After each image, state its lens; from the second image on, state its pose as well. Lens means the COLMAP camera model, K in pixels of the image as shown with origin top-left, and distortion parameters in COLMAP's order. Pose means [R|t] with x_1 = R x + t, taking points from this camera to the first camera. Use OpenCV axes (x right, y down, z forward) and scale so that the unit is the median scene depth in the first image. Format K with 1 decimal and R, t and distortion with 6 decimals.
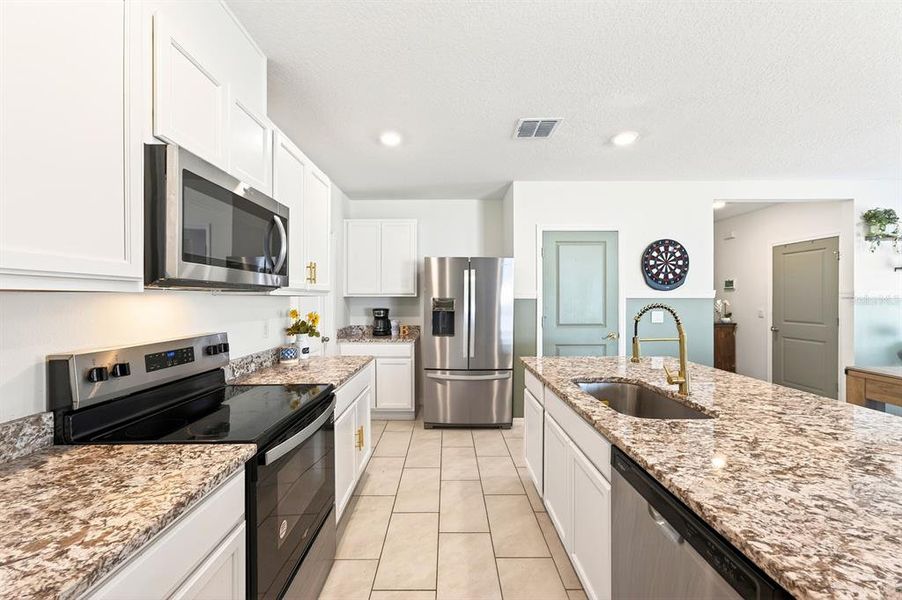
lens RADIAL K [[354.8, 0, 449.7], [0, 354.8, 299.3], [0, 0, 1]] dist [-0.008466, 0.003284]
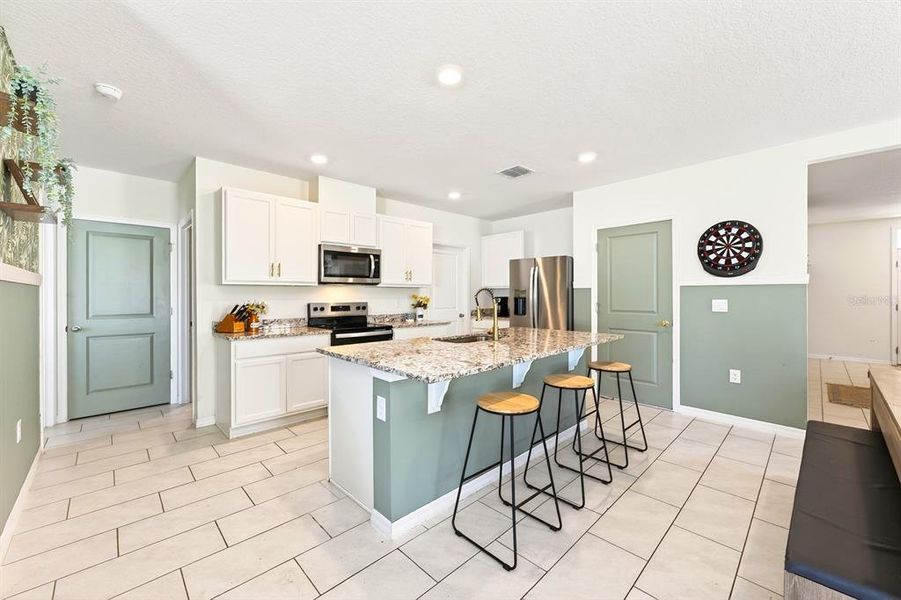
lens RADIAL K [[354.4, 0, 447.8], [0, 354.4, 296.8], [0, 0, 1]] dist [-0.008466, 0.003284]
pose [[0.690222, 0.003988, -0.723587, 0.773179], [0.000310, 0.999983, 0.005806, 0.020791], [0.723598, -0.004232, 0.690209, -0.155212]]
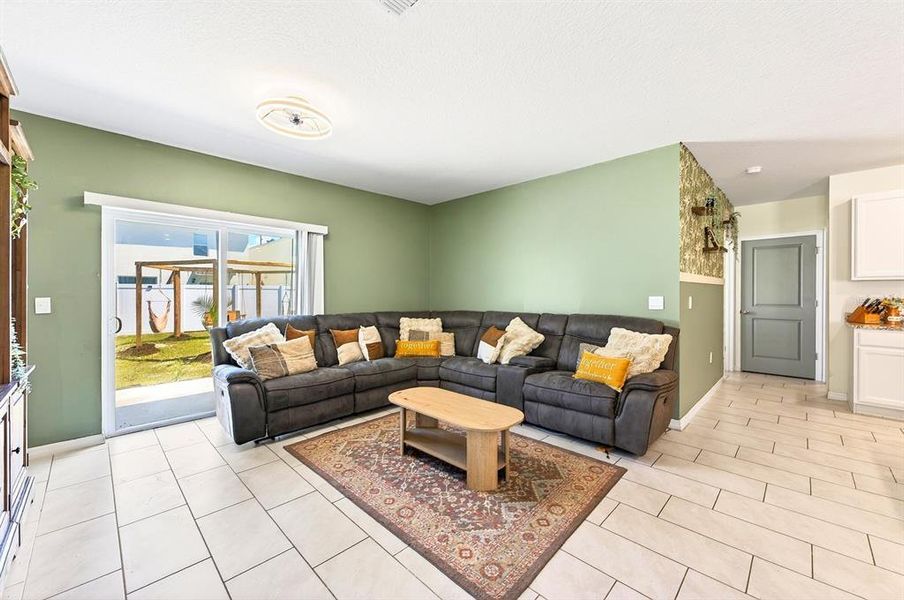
lens RADIAL K [[355.6, 0, 450.8], [0, 355.6, 295.5], [0, 0, 1]] dist [-0.008466, 0.003284]
pose [[-0.709684, 0.010546, -0.704441, 1.293282], [0.003990, 0.999932, 0.010950, 0.022457], [0.704509, 0.004961, -0.709678, -0.045155]]
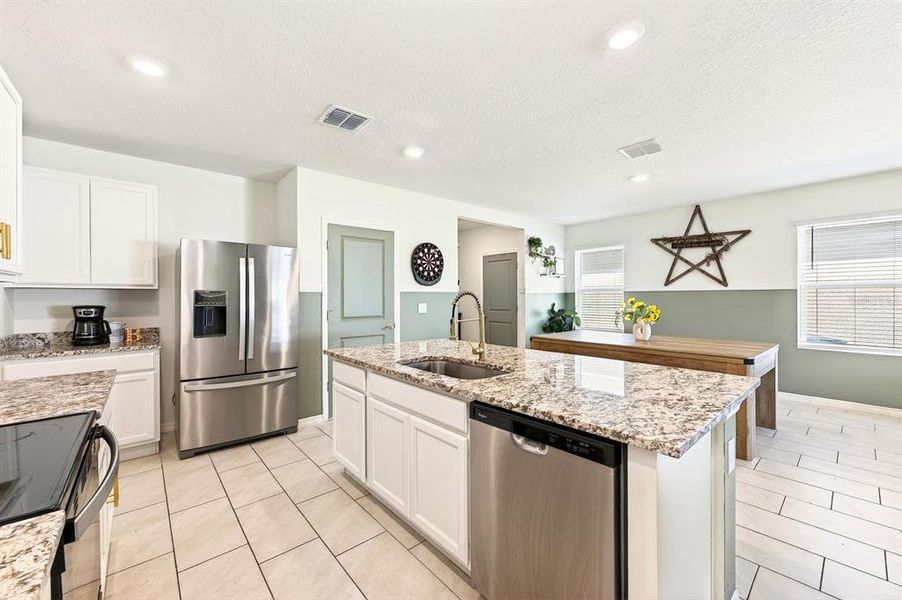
lens RADIAL K [[354.8, 0, 454.4], [0, 354.8, 295.0], [0, 0, 1]] dist [-0.008466, 0.003284]
pose [[0.758431, -0.000879, 0.651753, -0.110220], [0.004257, 0.999984, -0.003606, 0.011696], [-0.651740, 0.005510, 0.758423, 0.026405]]
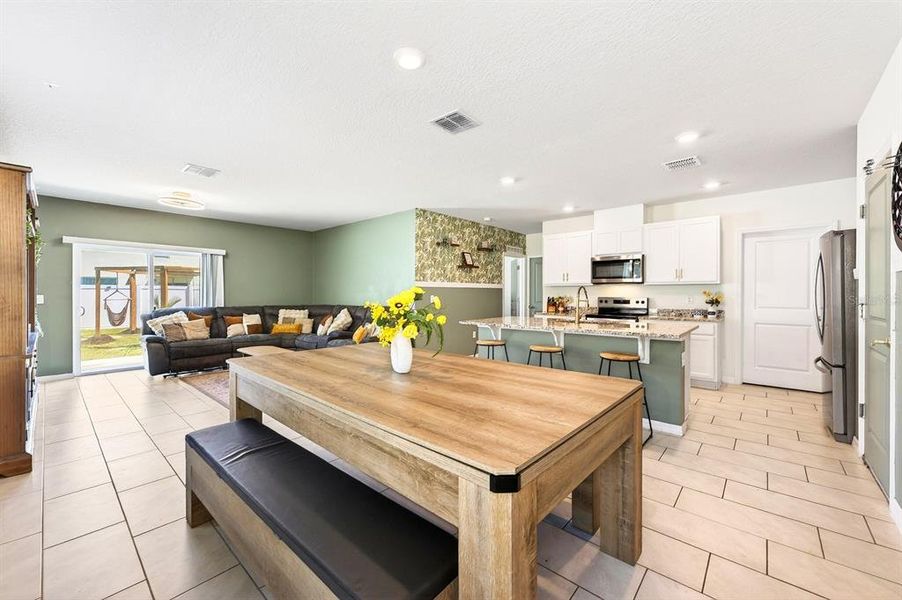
lens RADIAL K [[354.8, 0, 452.3], [0, 354.8, 294.6], [0, 0, 1]] dist [-0.008466, 0.003284]
pose [[-0.664685, 0.005850, -0.747101, 1.333346], [0.001194, 0.999976, 0.006768, 0.023316], [0.747123, 0.003607, -0.664676, 0.865642]]
